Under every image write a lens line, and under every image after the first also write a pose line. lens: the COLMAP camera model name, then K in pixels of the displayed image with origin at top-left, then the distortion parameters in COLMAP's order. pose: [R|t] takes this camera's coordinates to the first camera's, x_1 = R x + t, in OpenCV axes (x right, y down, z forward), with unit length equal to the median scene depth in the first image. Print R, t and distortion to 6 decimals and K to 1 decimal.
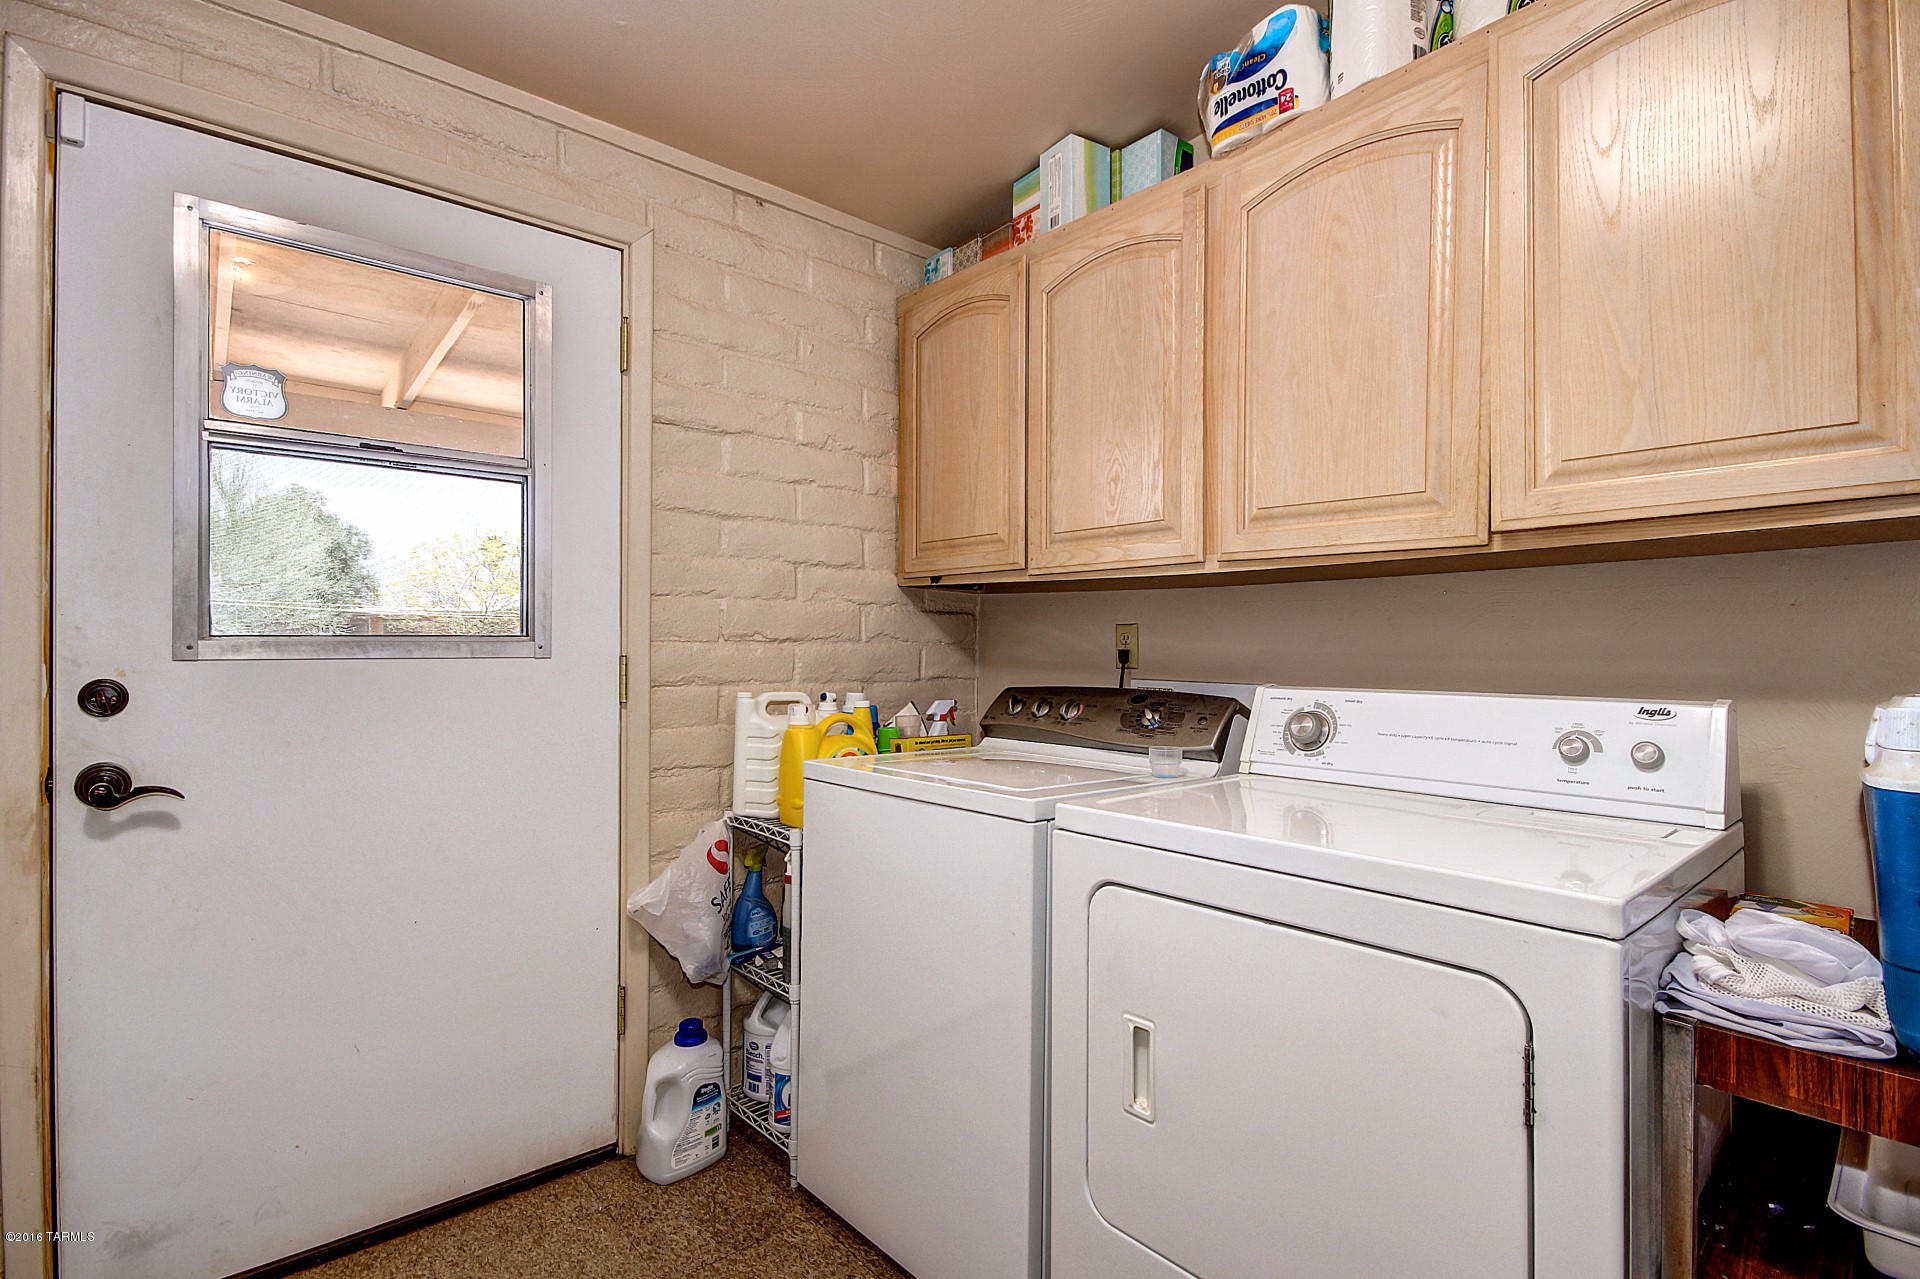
lens RADIAL K [[917.0, 0, 974.6], [0, 917.0, 646.4], [0, 0, 1]] dist [-0.002138, -0.001398]
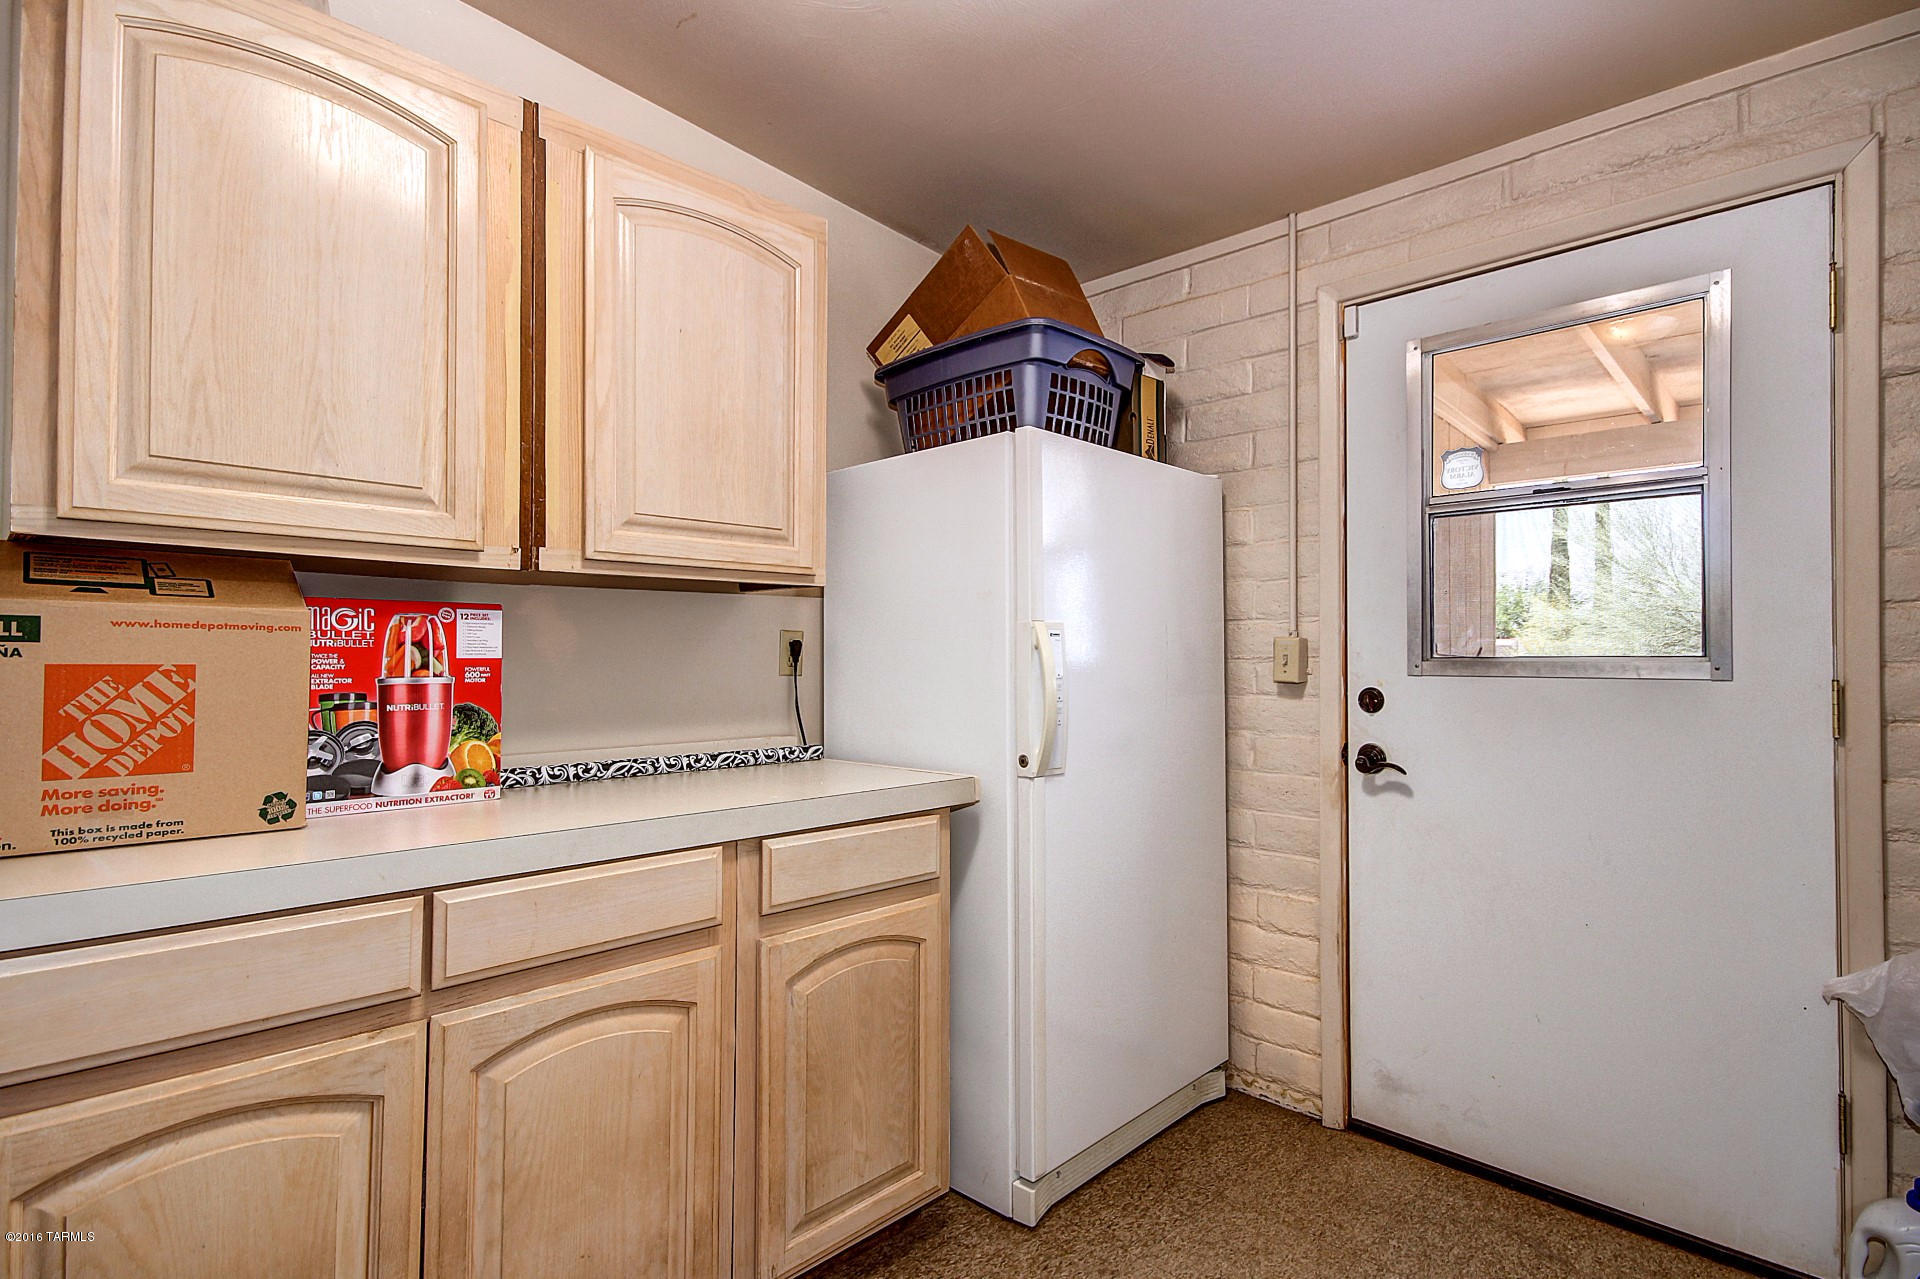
lens RADIAL K [[917.0, 0, 974.6], [0, 917.0, 646.4], [0, 0, 1]] dist [-0.002138, -0.001398]
pose [[0.080745, -0.014908, -0.996623, 0.467433], [-0.005615, 0.999865, -0.015411, -0.003873], [0.996719, 0.006840, 0.080651, 0.230452]]
